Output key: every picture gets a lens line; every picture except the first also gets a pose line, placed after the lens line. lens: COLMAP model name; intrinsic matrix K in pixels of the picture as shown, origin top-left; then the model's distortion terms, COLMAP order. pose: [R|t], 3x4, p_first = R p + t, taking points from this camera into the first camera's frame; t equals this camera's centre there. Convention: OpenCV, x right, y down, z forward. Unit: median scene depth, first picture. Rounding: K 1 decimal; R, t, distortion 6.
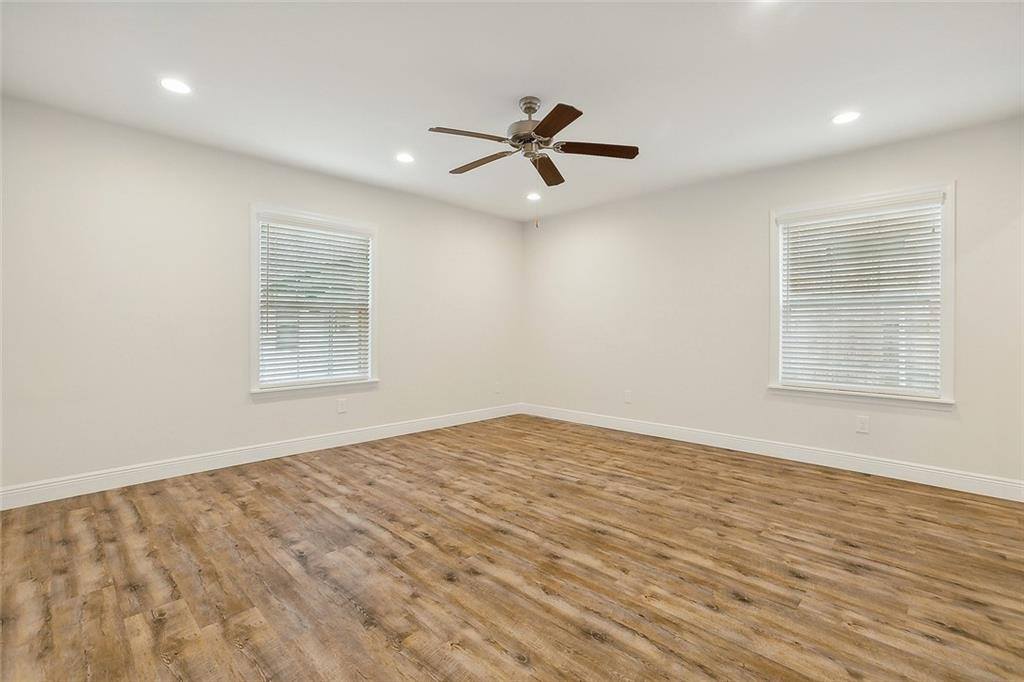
lens RADIAL K [[454.6, 0, 504.1], [0, 454.6, 335.9], [0, 0, 1]] dist [-0.007210, 0.000671]
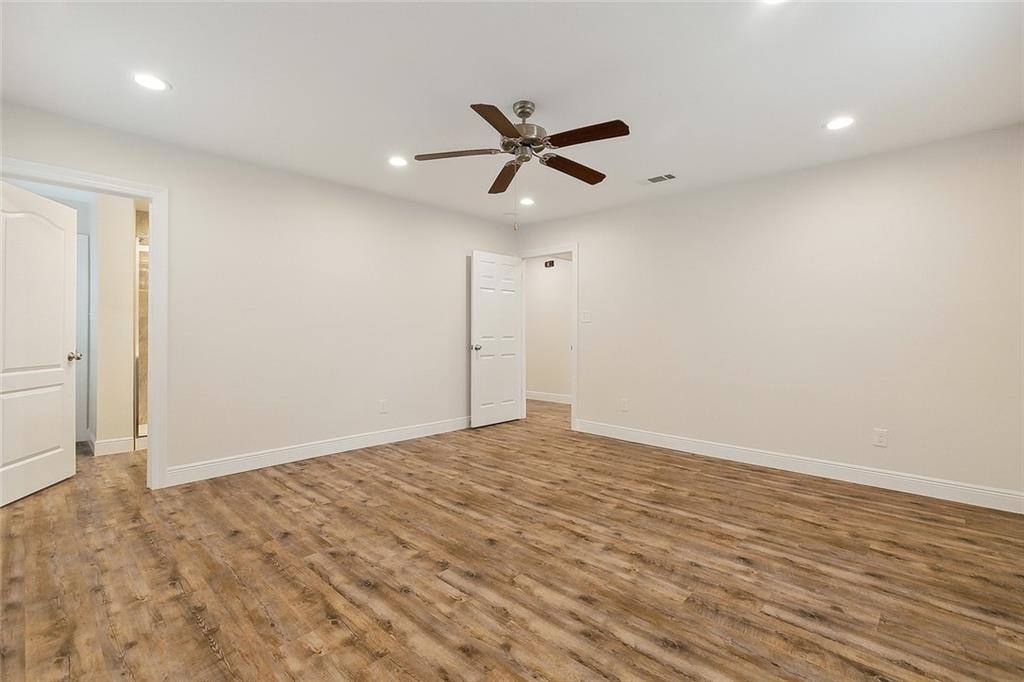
lens RADIAL K [[454.6, 0, 504.1], [0, 454.6, 335.9], [0, 0, 1]] dist [-0.007210, 0.000671]
pose [[-0.999739, -0.014130, -0.017973, 0.109460], [-0.014392, 0.999791, 0.014496, -0.029702], [0.017764, 0.014751, -0.999733, 1.923051]]
